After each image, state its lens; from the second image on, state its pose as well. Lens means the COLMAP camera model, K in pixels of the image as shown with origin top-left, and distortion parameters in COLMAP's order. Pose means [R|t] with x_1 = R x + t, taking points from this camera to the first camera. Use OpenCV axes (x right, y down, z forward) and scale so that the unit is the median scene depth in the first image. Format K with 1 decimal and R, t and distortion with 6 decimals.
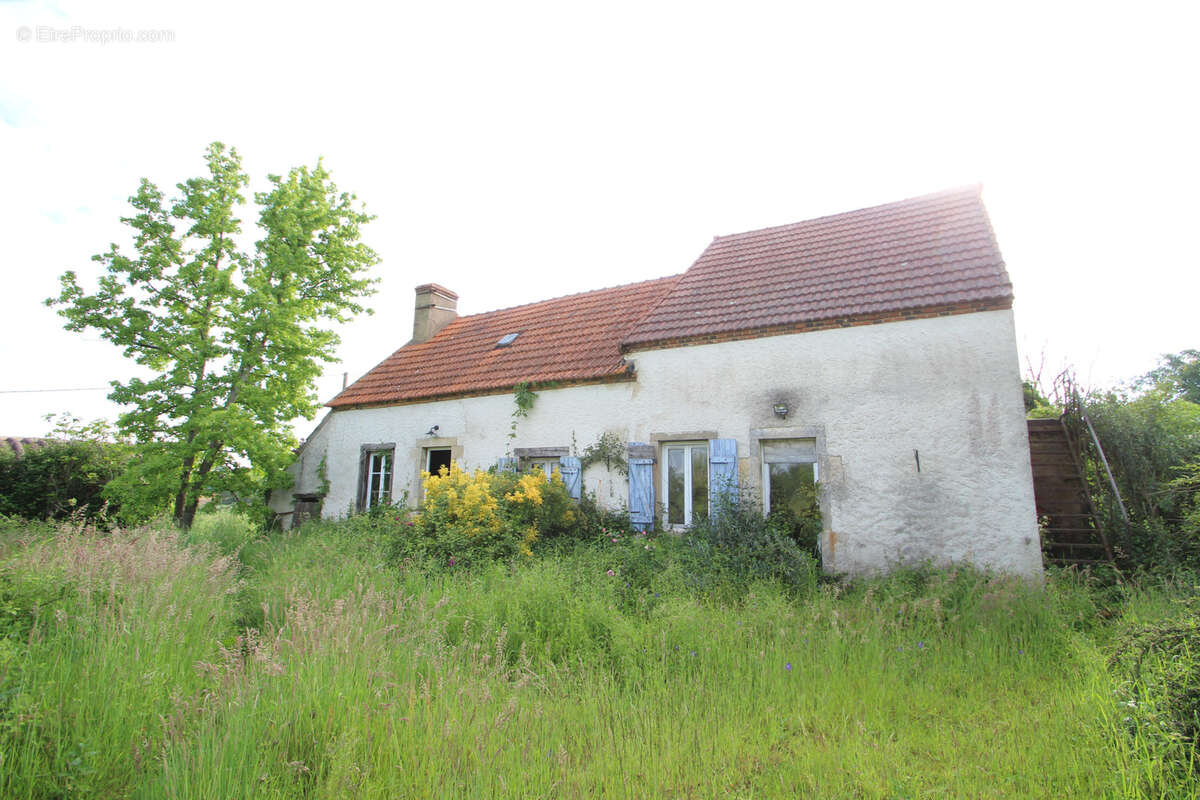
lens RADIAL K [[572.8, 0, 613.4], [0, 572.8, 383.9], [0, 0, 1]] dist [0.017271, -0.017772]
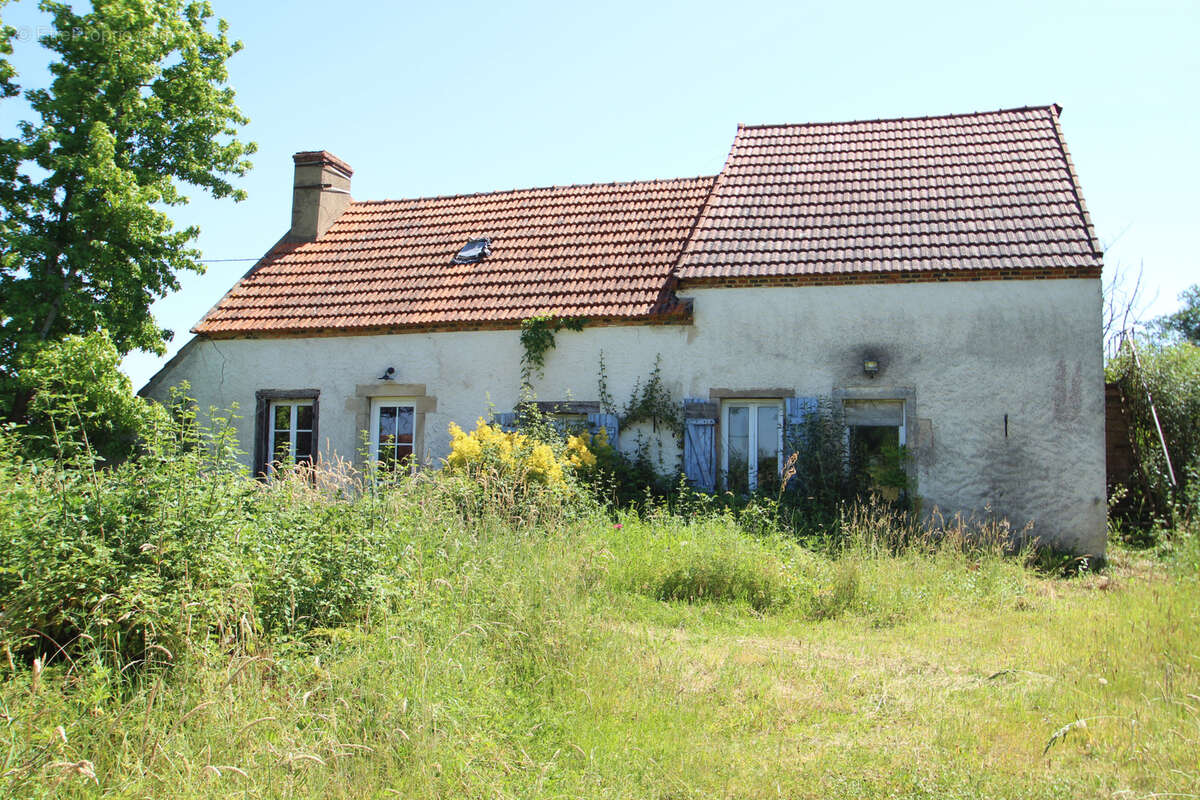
lens RADIAL K [[953.0, 0, 630.0], [0, 953.0, 387.6], [0, 0, 1]] dist [-0.054832, 0.009131]
pose [[0.966384, 0.020307, 0.256301, -0.385459], [-0.048631, 0.993319, 0.104658, -0.052399], [-0.252463, -0.113604, 0.960914, -0.294988]]
